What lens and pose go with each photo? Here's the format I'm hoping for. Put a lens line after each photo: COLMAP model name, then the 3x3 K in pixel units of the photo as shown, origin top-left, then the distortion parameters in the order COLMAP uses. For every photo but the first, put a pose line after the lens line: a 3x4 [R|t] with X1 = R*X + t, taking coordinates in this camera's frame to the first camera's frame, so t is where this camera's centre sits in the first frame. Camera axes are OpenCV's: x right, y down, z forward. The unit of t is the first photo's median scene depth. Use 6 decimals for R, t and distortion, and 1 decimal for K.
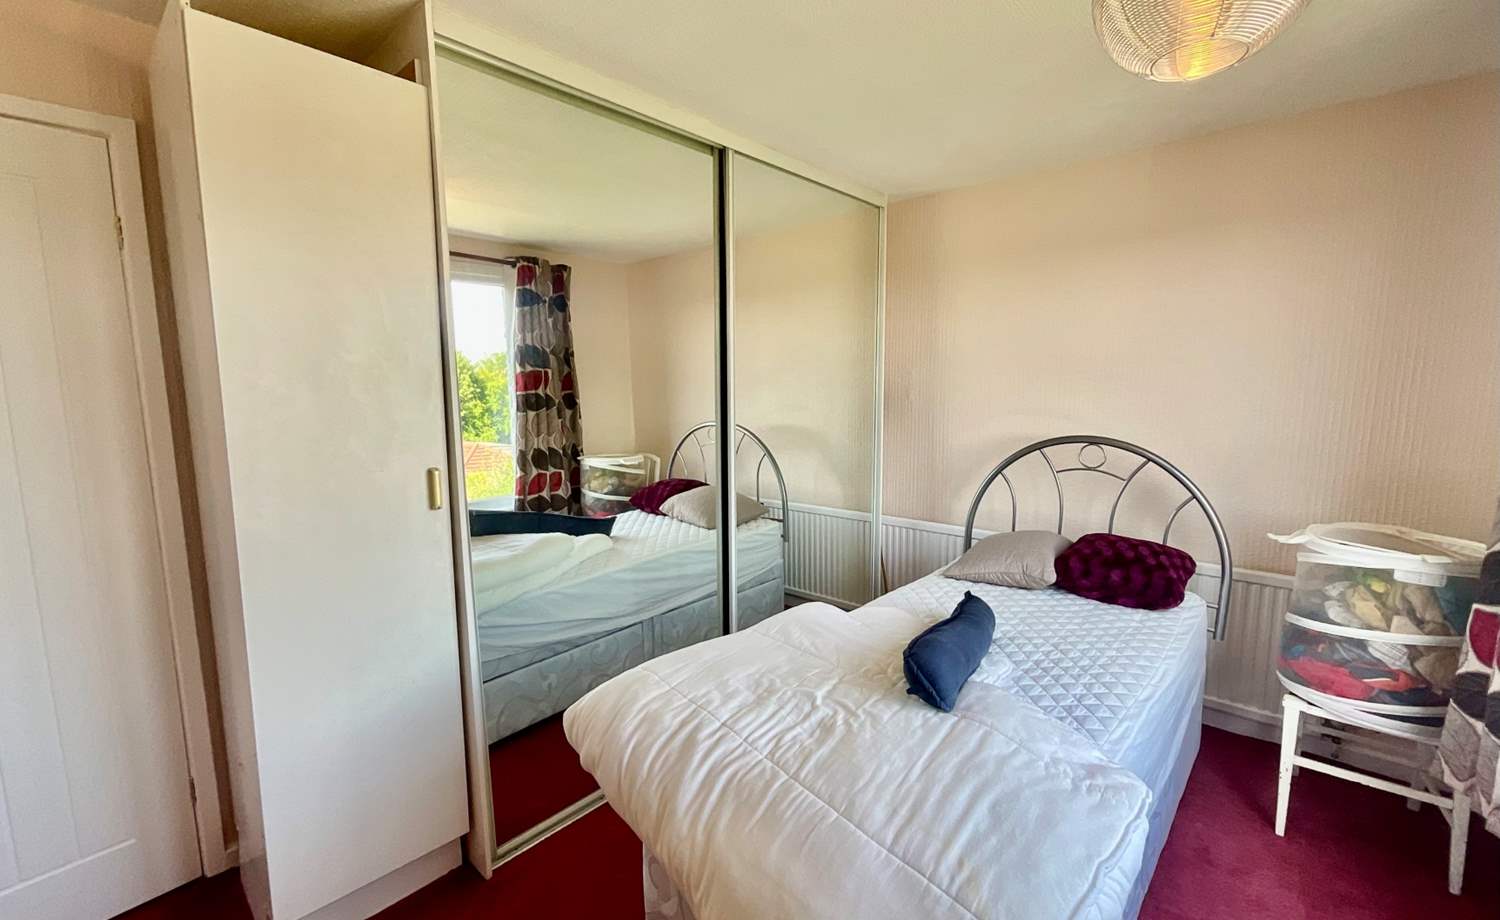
lens RADIAL K [[628.3, 0, 750.0], [0, 628.3, 460.0], [0, 0, 1]] dist [0.001341, 0.000088]
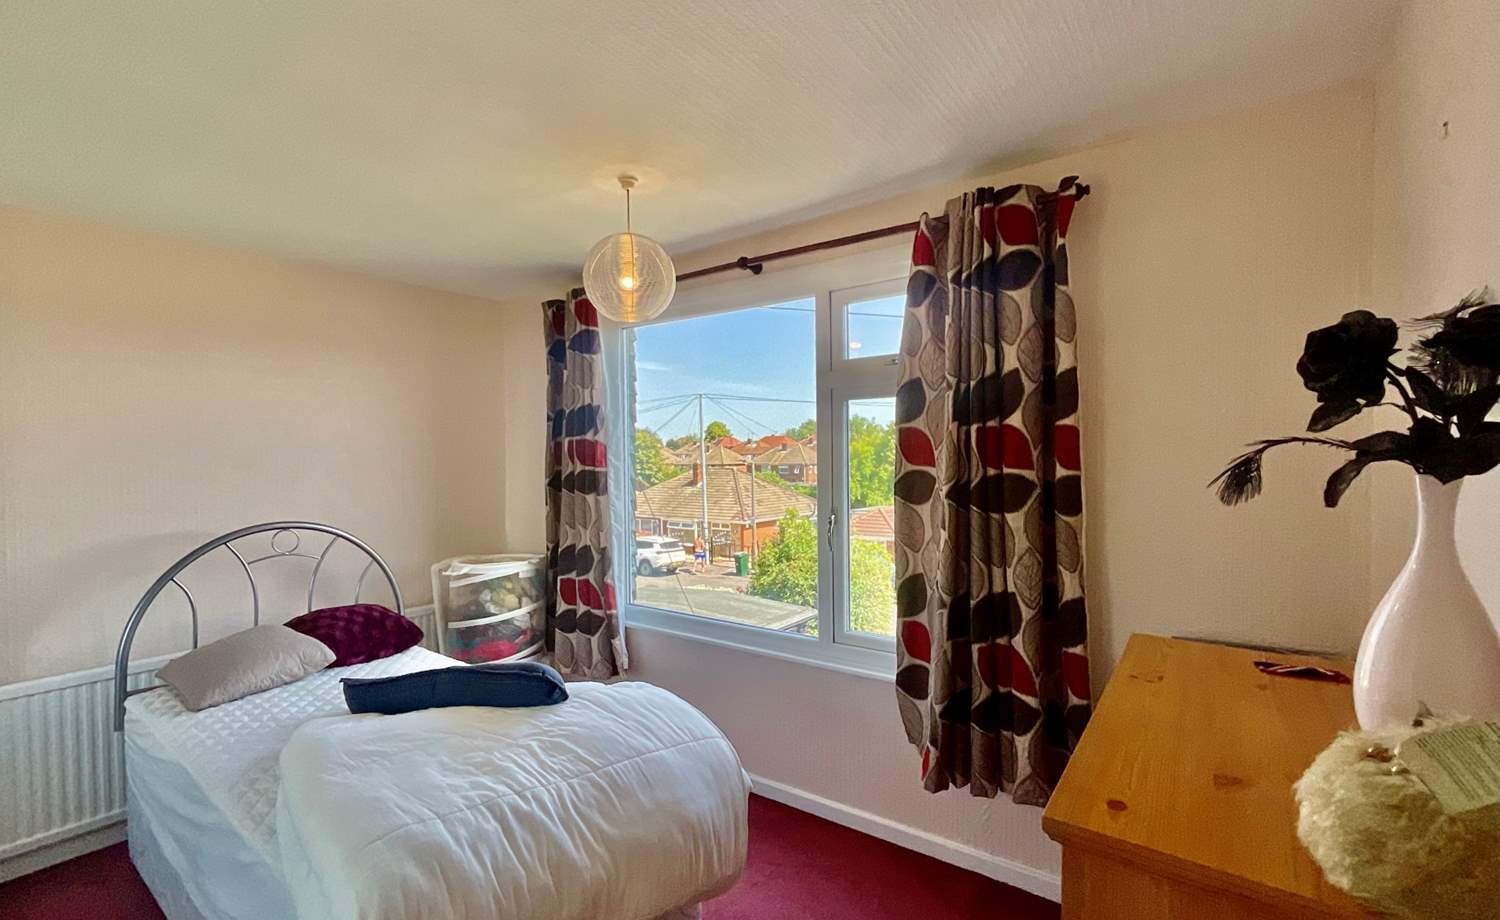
lens RADIAL K [[609.7, 0, 749.5], [0, 609.7, 463.0], [0, 0, 1]] dist [0.001053, -0.000207]
pose [[-0.020138, -0.009486, 0.999752, -0.664914], [0.144191, 0.989474, 0.012293, -0.052233], [-0.989345, 0.144402, -0.018559, 0.346029]]
